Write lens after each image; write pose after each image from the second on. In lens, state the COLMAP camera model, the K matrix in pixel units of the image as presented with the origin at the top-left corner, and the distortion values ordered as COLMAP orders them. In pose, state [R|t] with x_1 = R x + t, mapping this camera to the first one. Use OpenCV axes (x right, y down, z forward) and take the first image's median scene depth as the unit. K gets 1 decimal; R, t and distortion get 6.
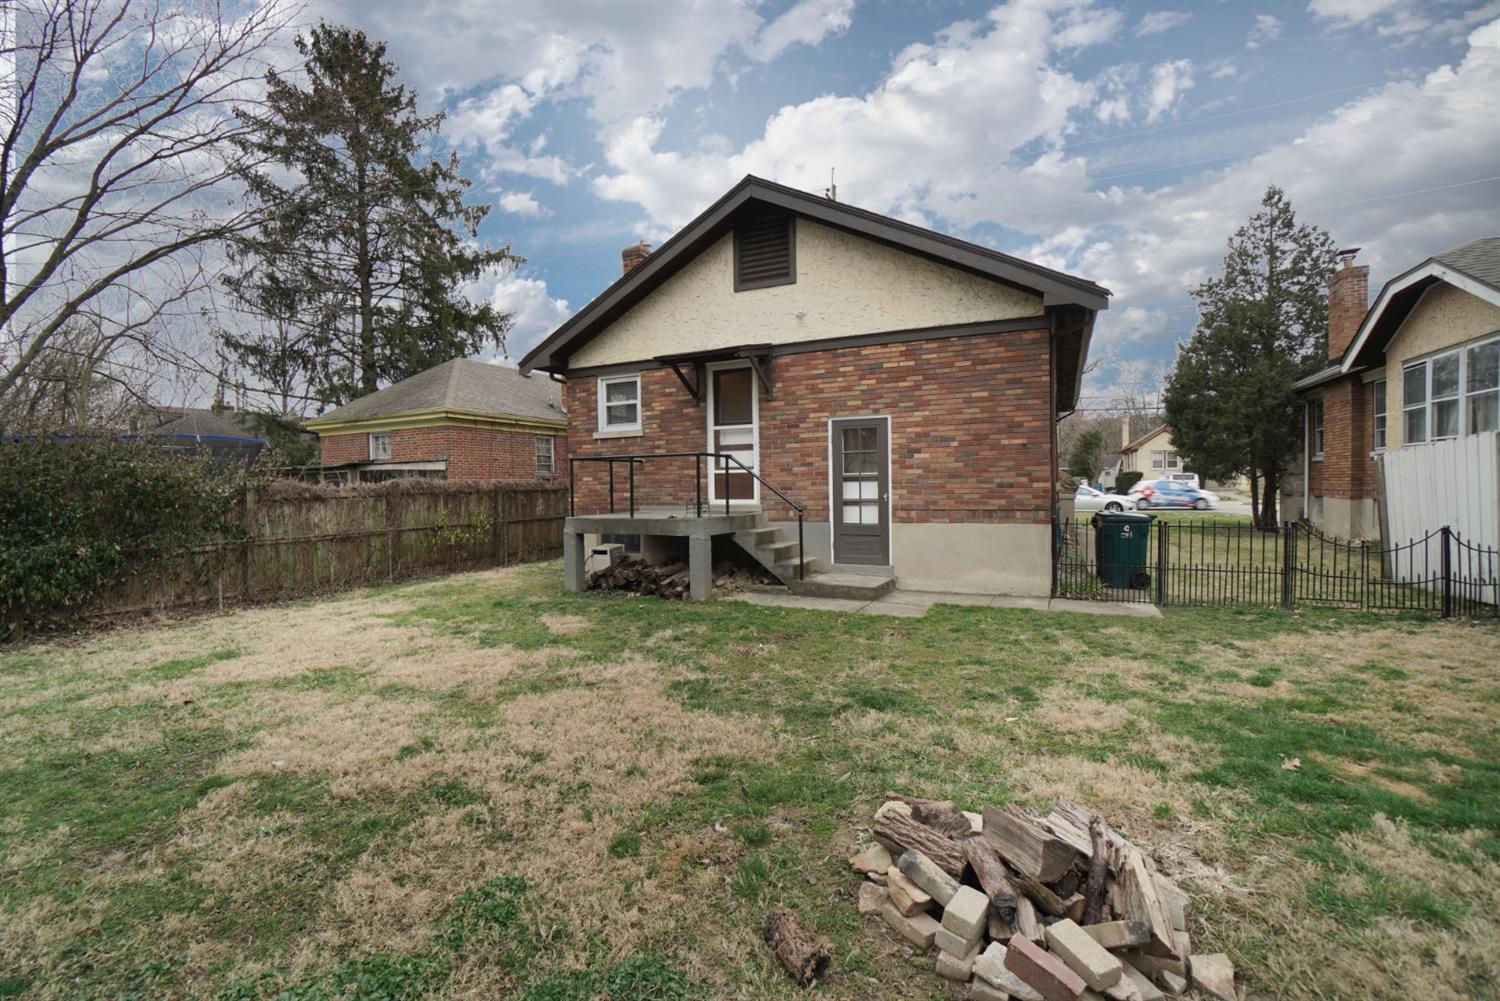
lens RADIAL K [[665.3, 0, 748.3], [0, 665.3, 503.0], [0, 0, 1]] dist [-0.010782, 0.000730]
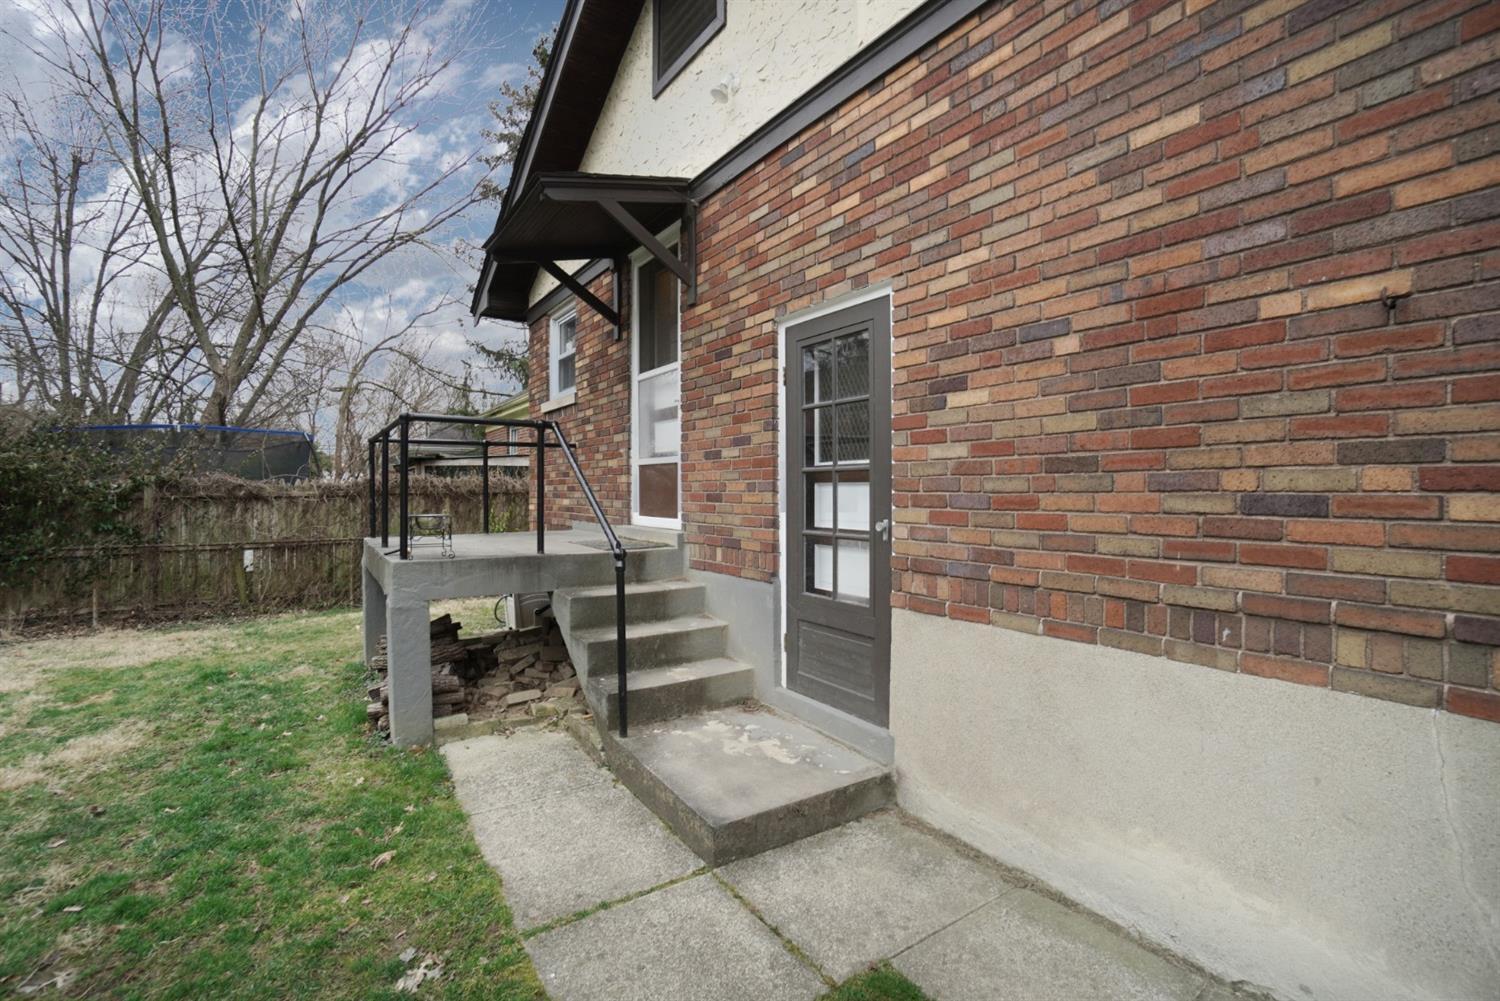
lens RADIAL K [[665.3, 0, 747.1], [0, 665.3, 487.4], [0, 0, 1]] dist [-0.010782, 0.000730]
pose [[0.847591, 0.012626, -0.530500, 0.325287], [-0.026867, 0.999456, -0.019139, -0.021416], [0.529969, 0.030475, 0.847469, 0.668828]]
